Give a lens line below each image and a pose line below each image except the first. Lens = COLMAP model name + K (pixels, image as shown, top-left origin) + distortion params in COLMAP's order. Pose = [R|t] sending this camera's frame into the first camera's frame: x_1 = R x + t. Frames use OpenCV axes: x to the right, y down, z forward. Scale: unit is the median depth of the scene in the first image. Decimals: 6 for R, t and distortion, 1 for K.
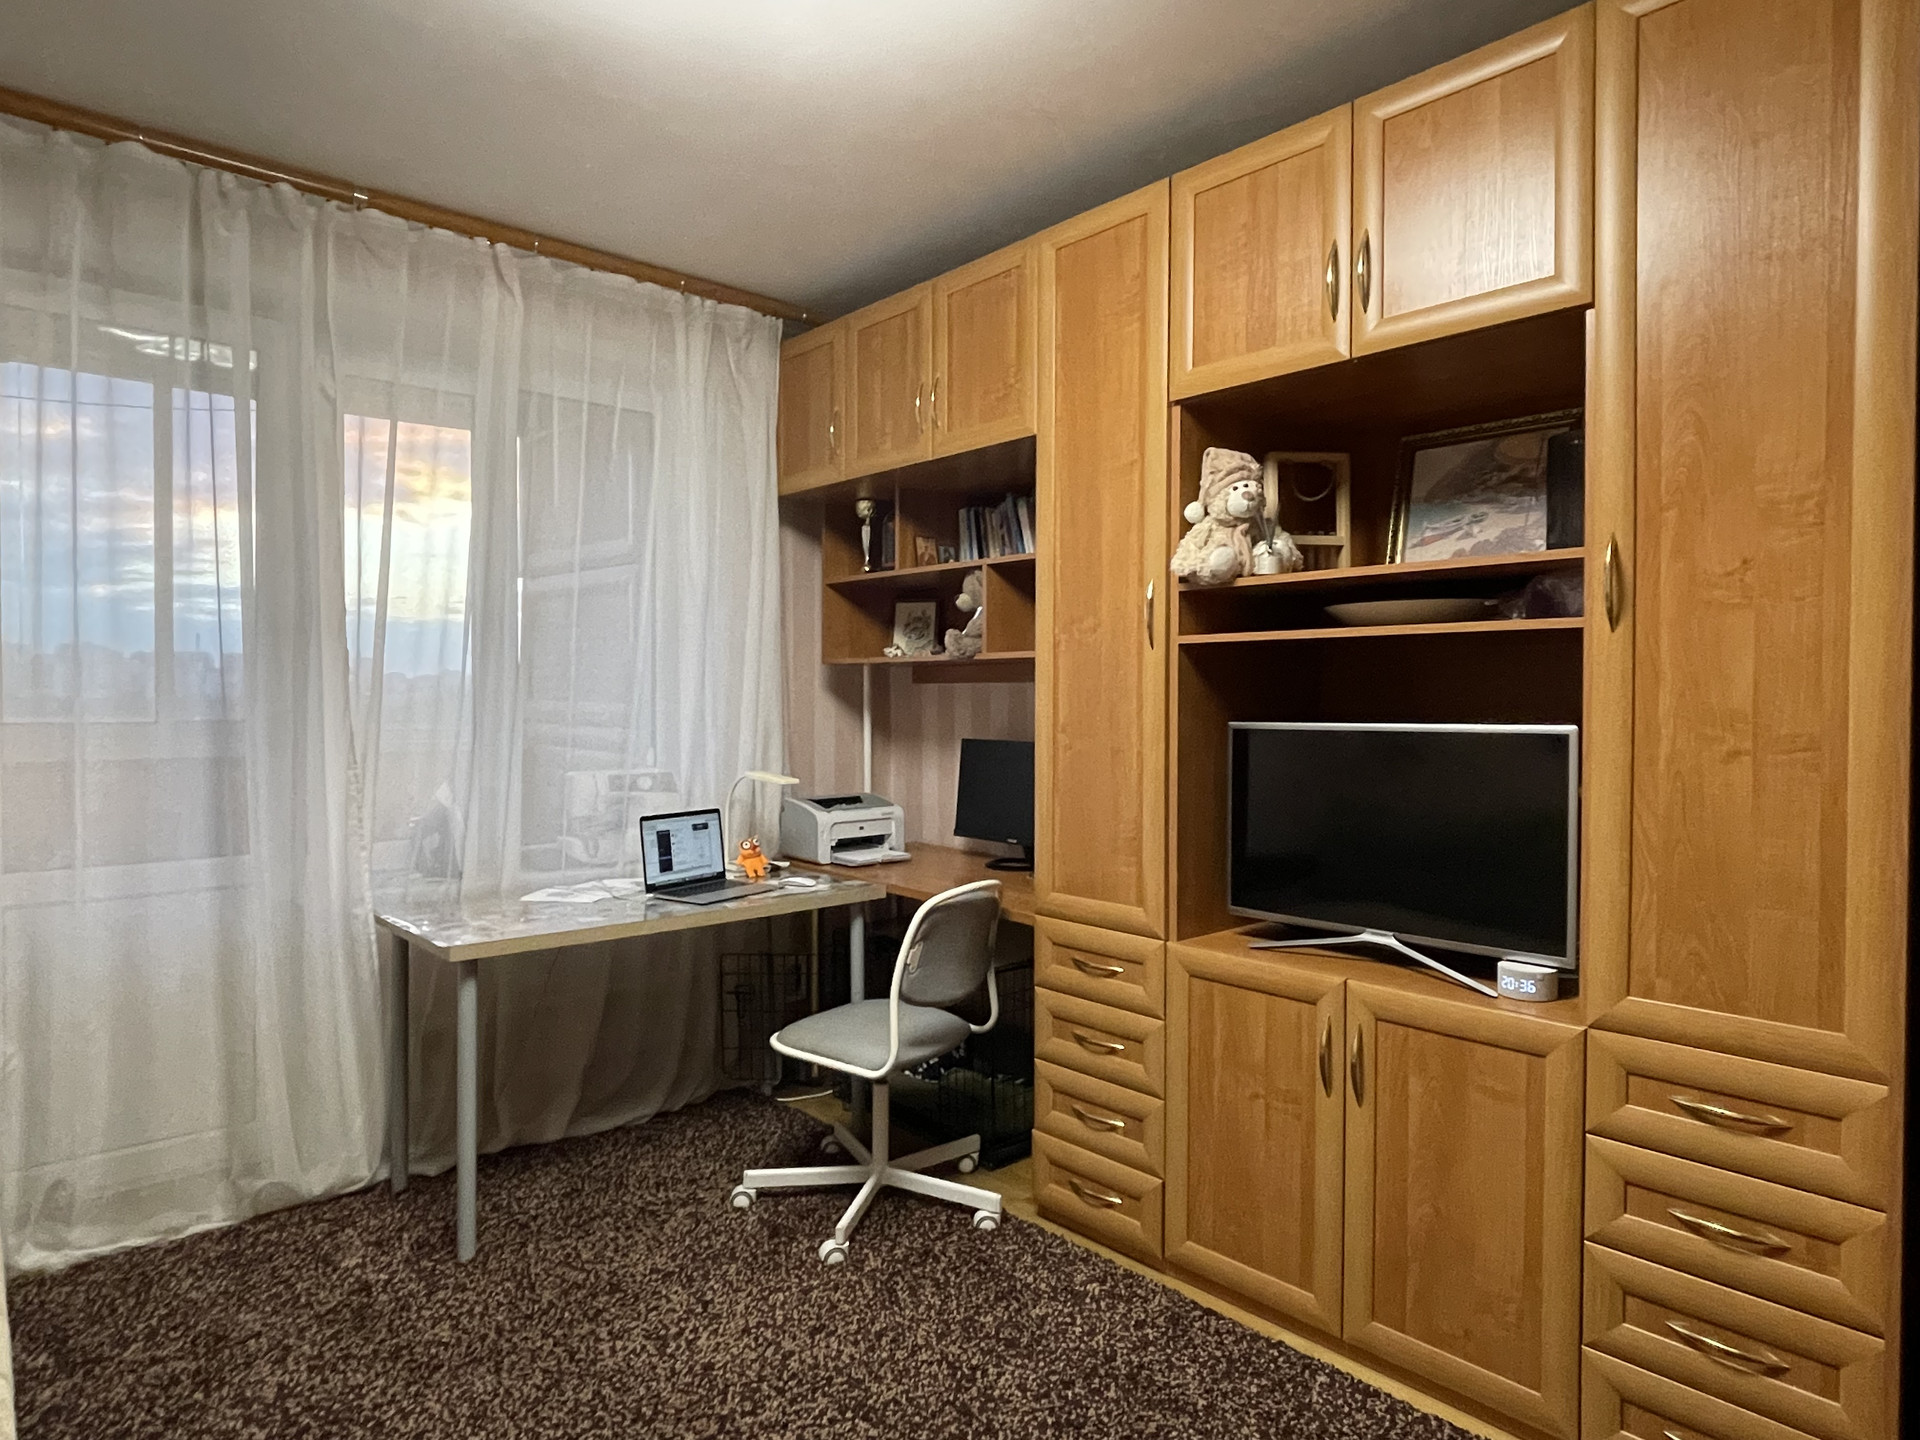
lens RADIAL K [[1147.7, 0, 953.4], [0, 1147.7, 712.0], [0, 0, 1]] dist [0.002038, -0.000847]
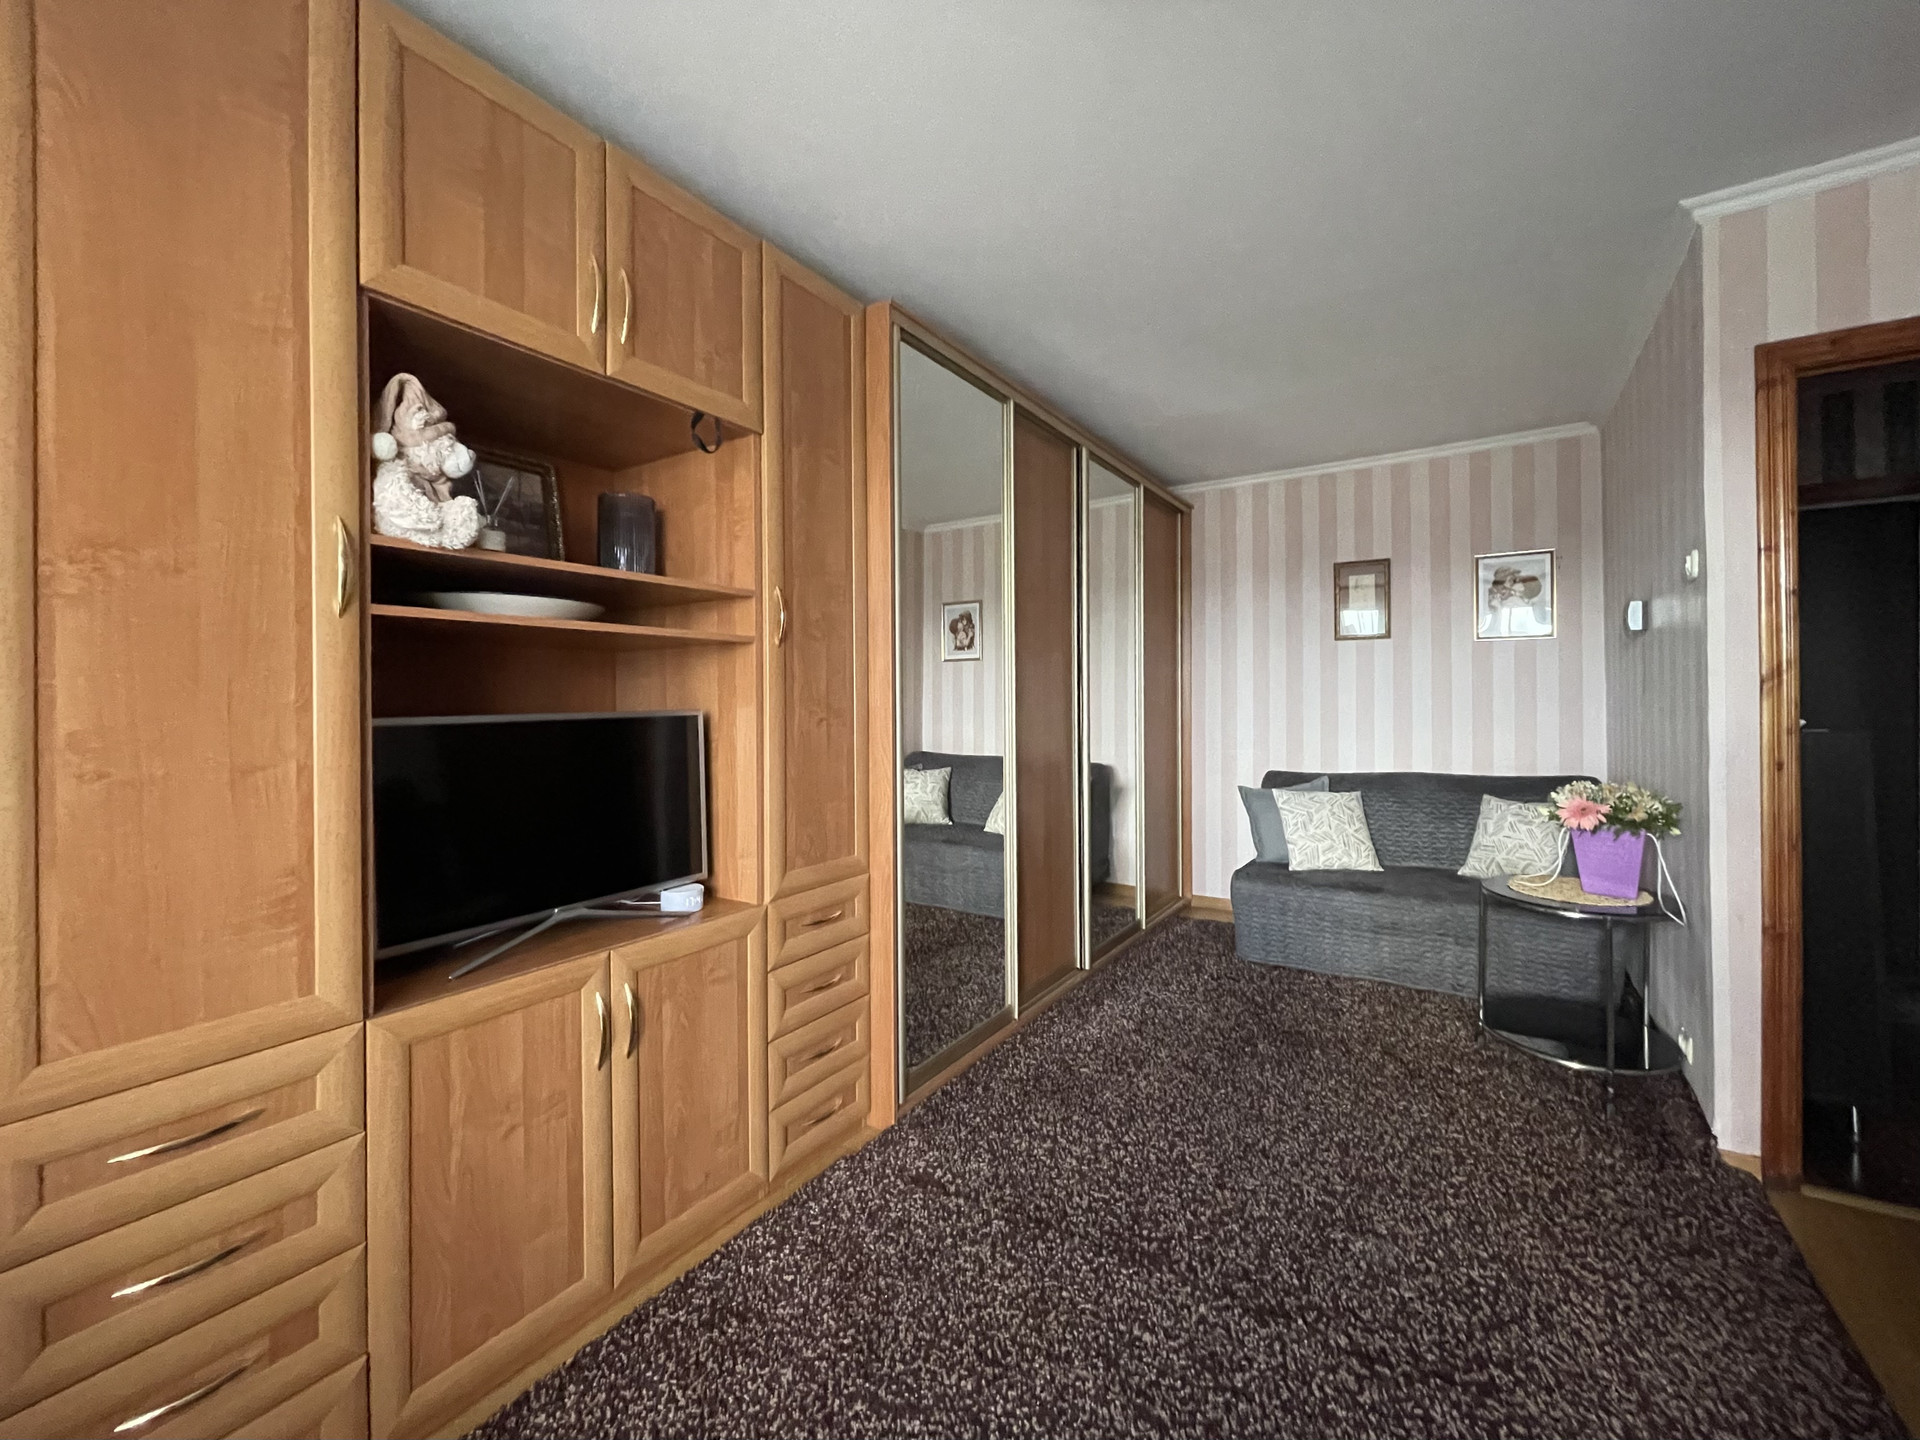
lens RADIAL K [[786.1, 0, 958.1], [0, 786.1, 698.8], [0, 0, 1]] dist [-0.014975, 0.006808]
pose [[-0.265879, 0.002343, 0.964004, -0.352063], [0.021386, 0.999765, 0.003469, 0.002023], [-0.963769, 0.021538, -0.265866, 0.689494]]
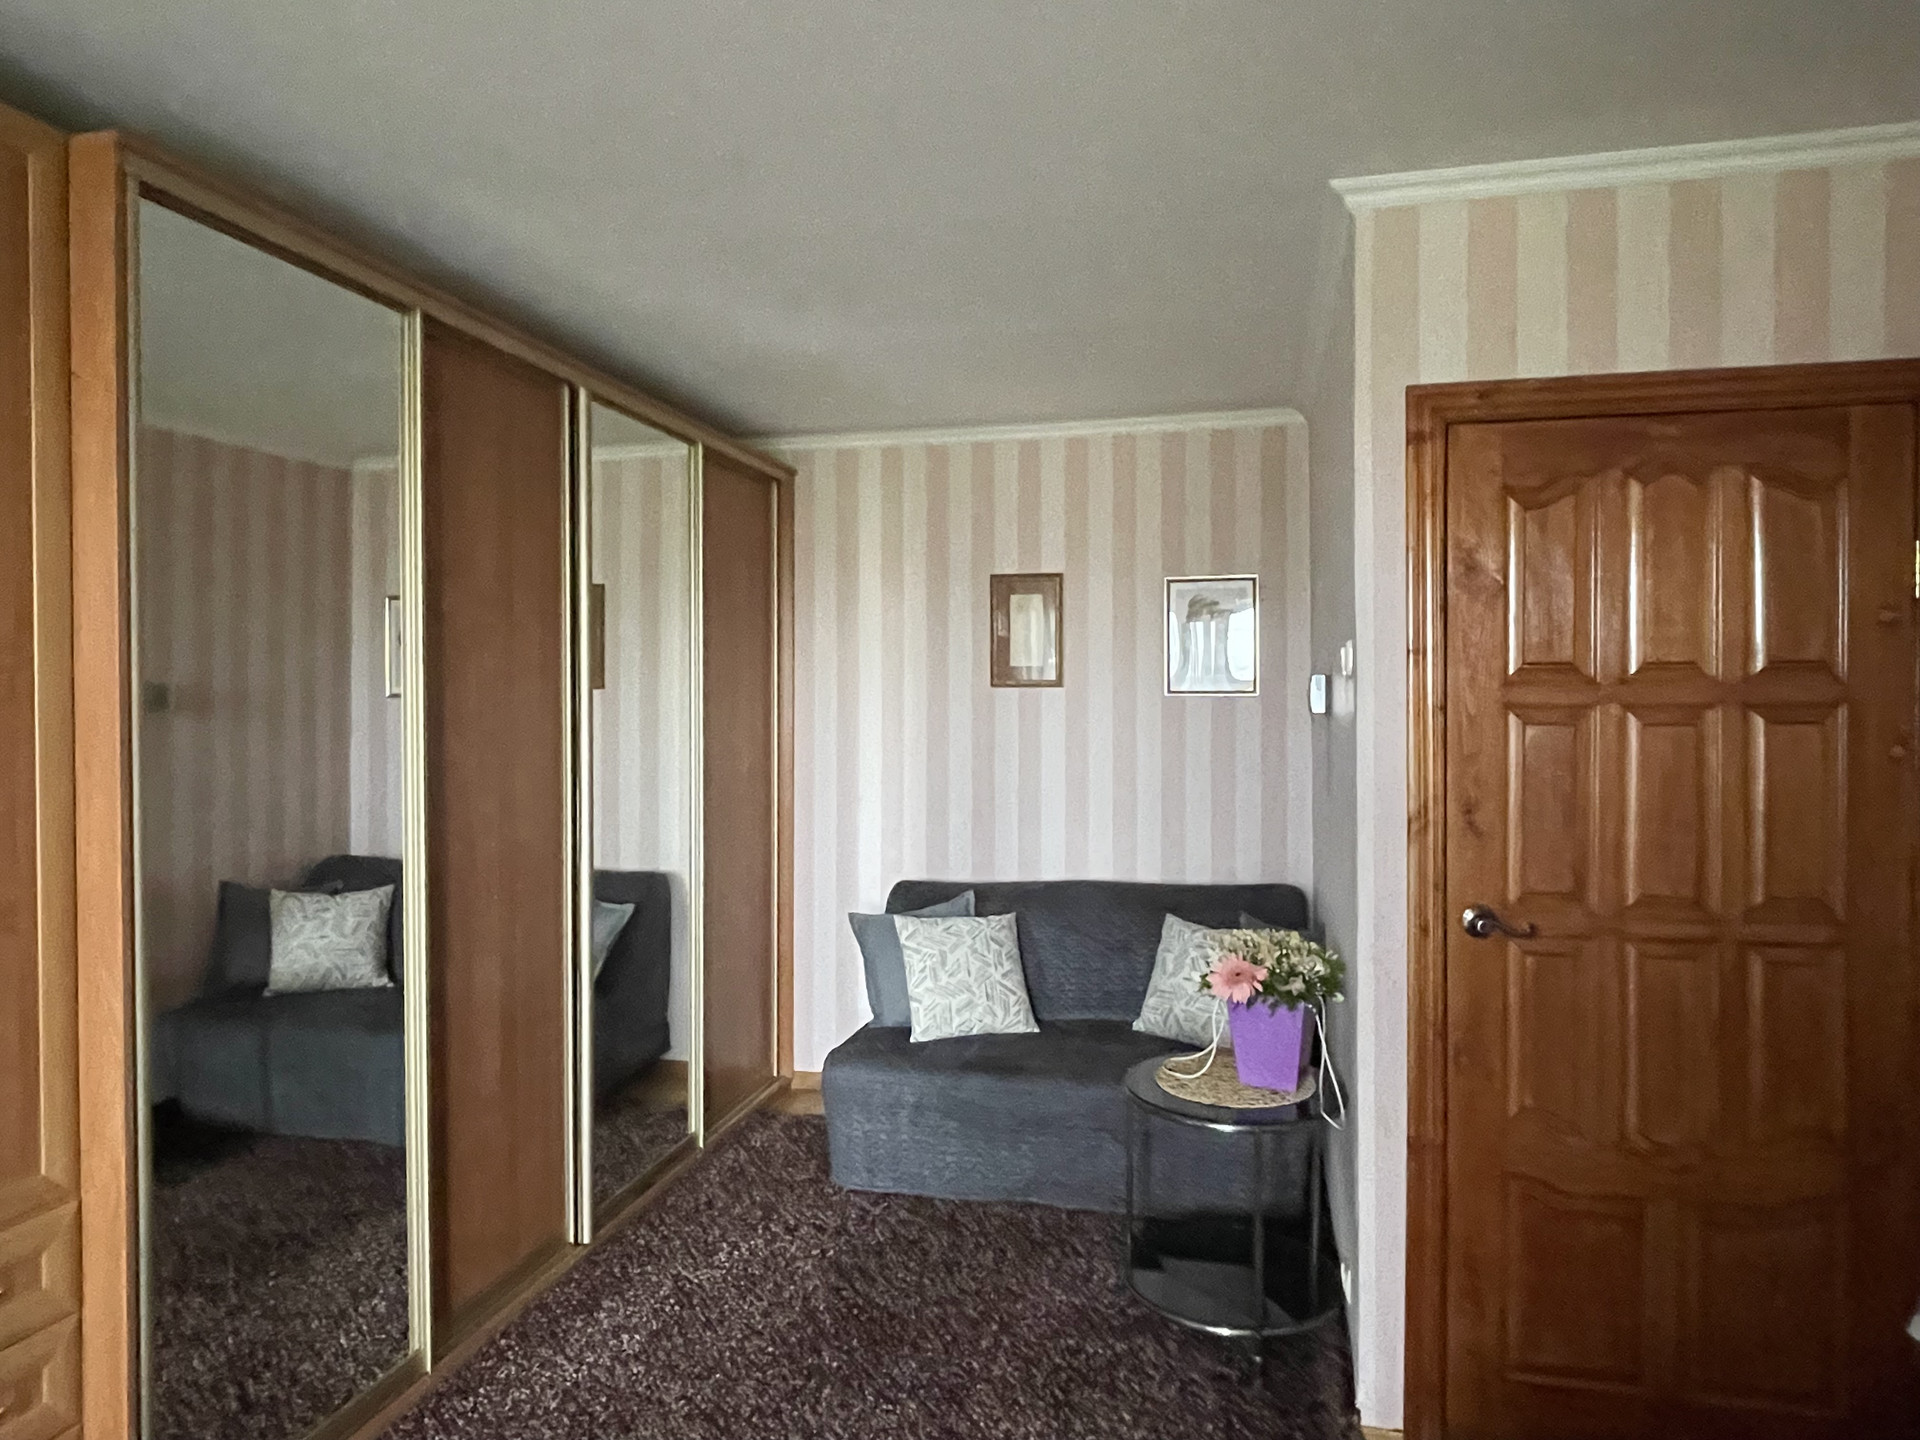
lens RADIAL K [[1217.8, 0, 961.4], [0, 1217.8, 709.2], [0, 0, 1]] dist [-0.002669, -0.003302]
pose [[-0.580778, -0.009157, 0.814010, -0.376954], [0.015072, 0.999644, 0.021998, -0.097159], [-0.813922, 0.025045, -0.580434, 0.551676]]
